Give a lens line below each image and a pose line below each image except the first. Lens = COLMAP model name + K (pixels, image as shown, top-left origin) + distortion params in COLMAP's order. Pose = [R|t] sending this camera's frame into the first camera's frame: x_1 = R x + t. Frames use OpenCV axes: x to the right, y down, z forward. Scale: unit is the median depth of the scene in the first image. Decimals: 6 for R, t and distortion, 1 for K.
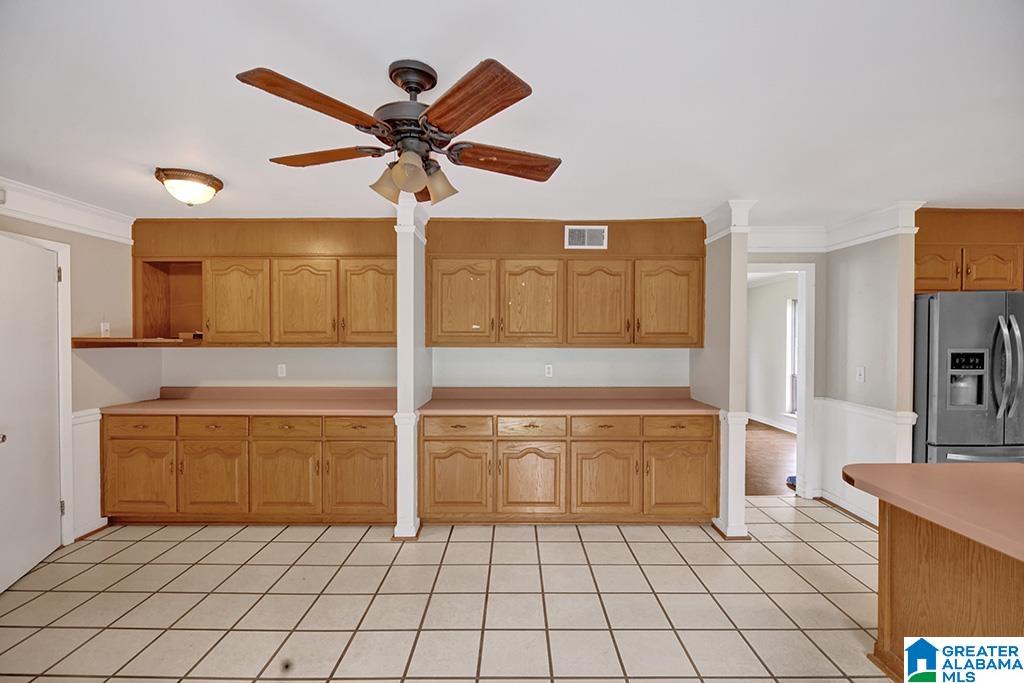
lens RADIAL K [[446.1, 0, 518.5], [0, 446.1, 341.6], [0, 0, 1]] dist [-0.010238, -0.000868]
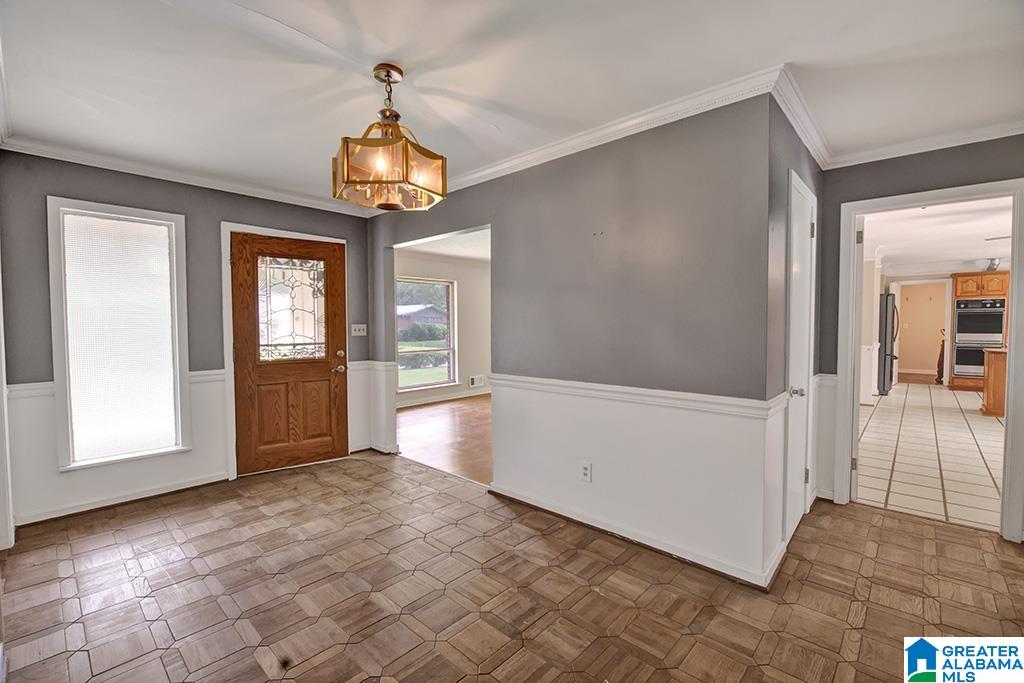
lens RADIAL K [[446.1, 0, 511.2], [0, 446.1, 340.9], [0, 0, 1]] dist [-0.010238, -0.000868]
pose [[0.680236, -0.036388, 0.732089, -1.978407], [0.016412, 0.999273, 0.034419, 0.029695], [-0.732809, -0.011398, 0.680339, 0.731063]]
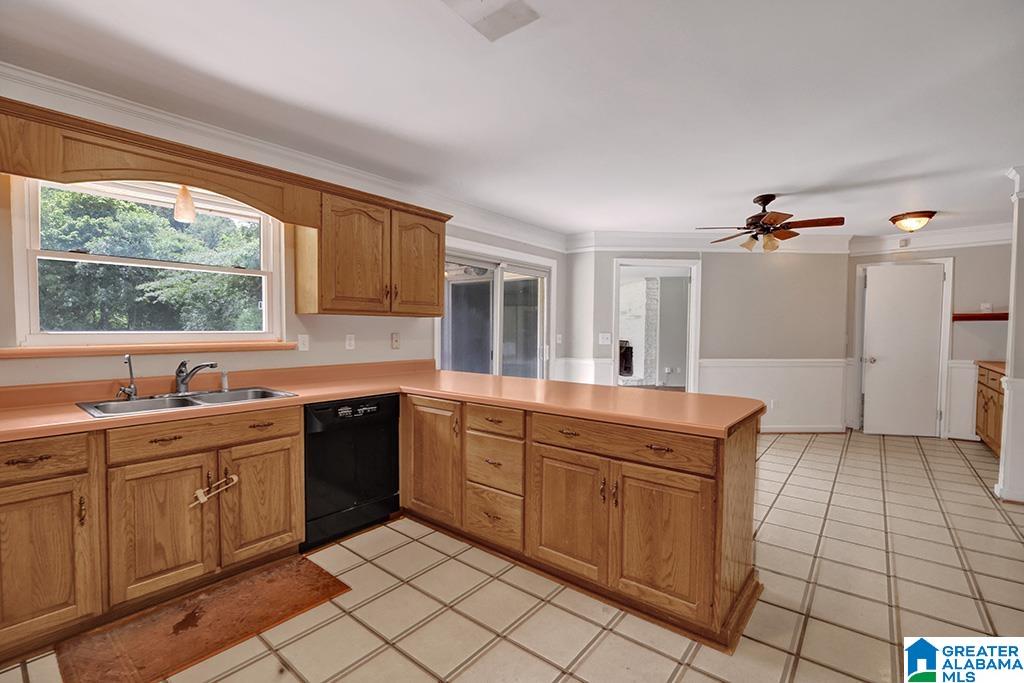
lens RADIAL K [[446.1, 0, 516.9], [0, 446.1, 346.8], [0, 0, 1]] dist [-0.010238, -0.000868]
pose [[-0.624978, 0.027371, -0.780162, 1.105913], [-0.010953, 0.998979, 0.043823, 0.050377], [0.780565, 0.035934, -0.624041, 0.664196]]
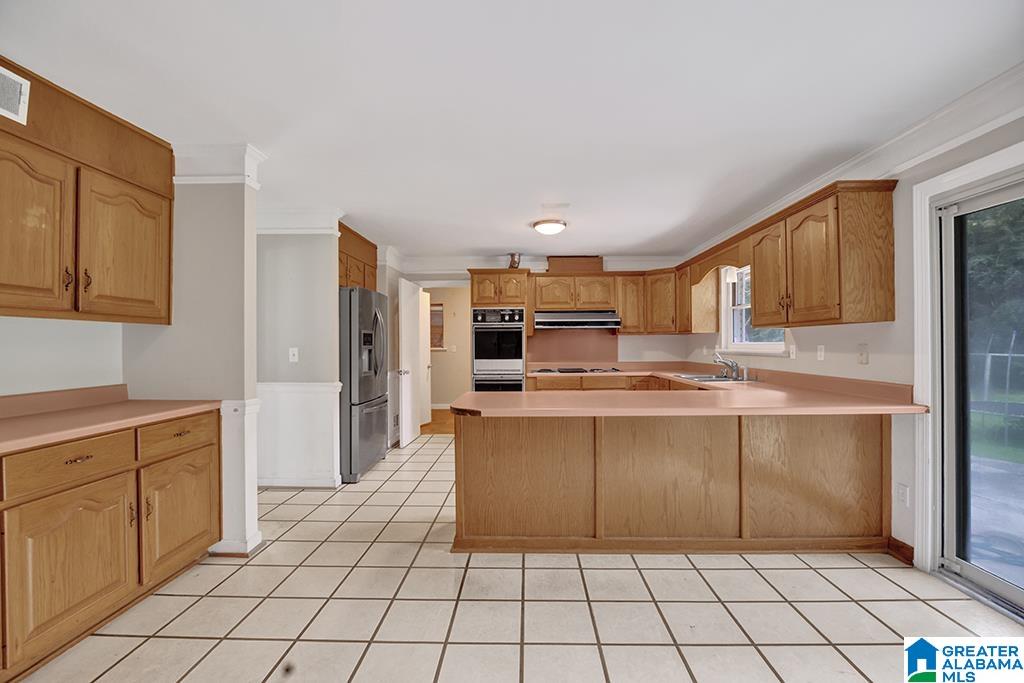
lens RADIAL K [[446.1, 0, 512.2], [0, 446.1, 343.1], [0, 0, 1]] dist [-0.010238, -0.000868]
pose [[0.027503, 0.001092, 0.999621, -0.293590], [0.017018, 0.999854, -0.001561, 0.055139], [-0.999477, 0.017055, 0.027480, 0.429371]]
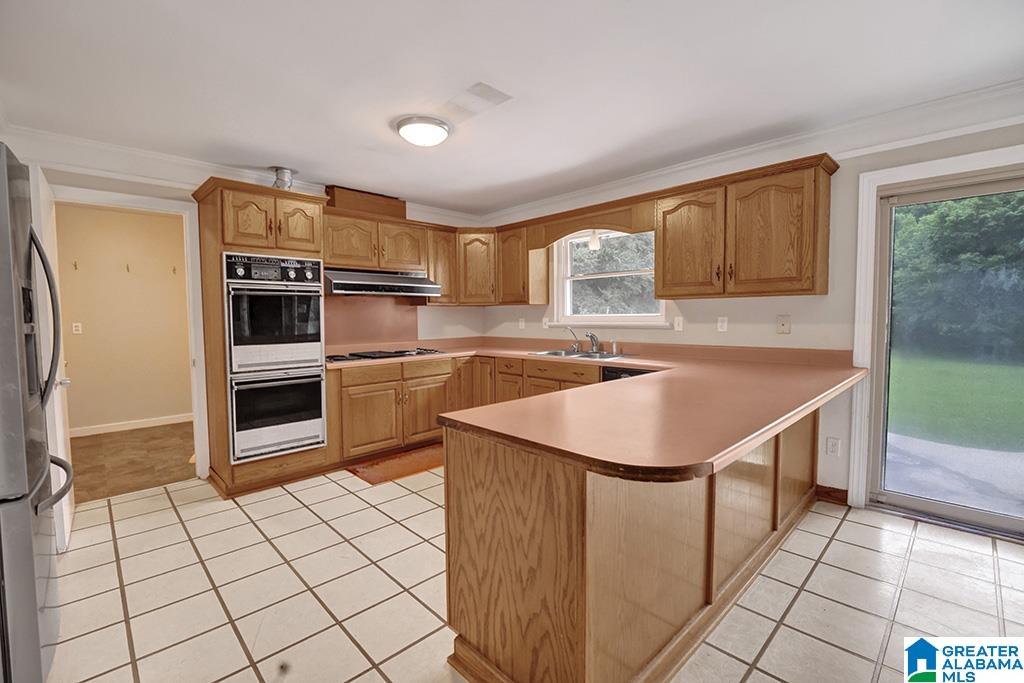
lens RADIAL K [[446.1, 0, 513.1], [0, 446.1, 341.5], [0, 0, 1]] dist [-0.010238, -0.000868]
pose [[-0.695543, -0.036003, 0.717582, 0.249039], [0.017028, 0.997637, 0.066559, 0.050878], [-0.718283, 0.058514, -0.693286, 0.794345]]
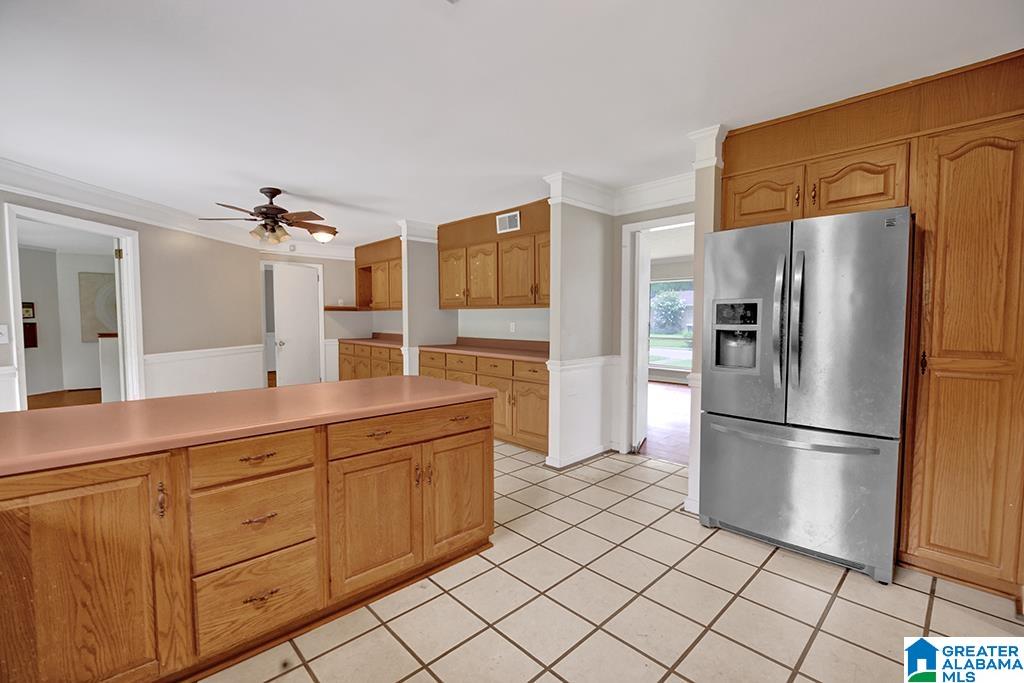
lens RADIAL K [[446.1, 0, 504.0], [0, 446.1, 343.3], [0, 0, 1]] dist [-0.010238, -0.000868]
pose [[0.684233, 0.043062, -0.727991, 1.102300], [-0.008091, 0.998642, 0.051466, 0.049410], [0.729218, -0.029325, 0.683652, 0.098591]]
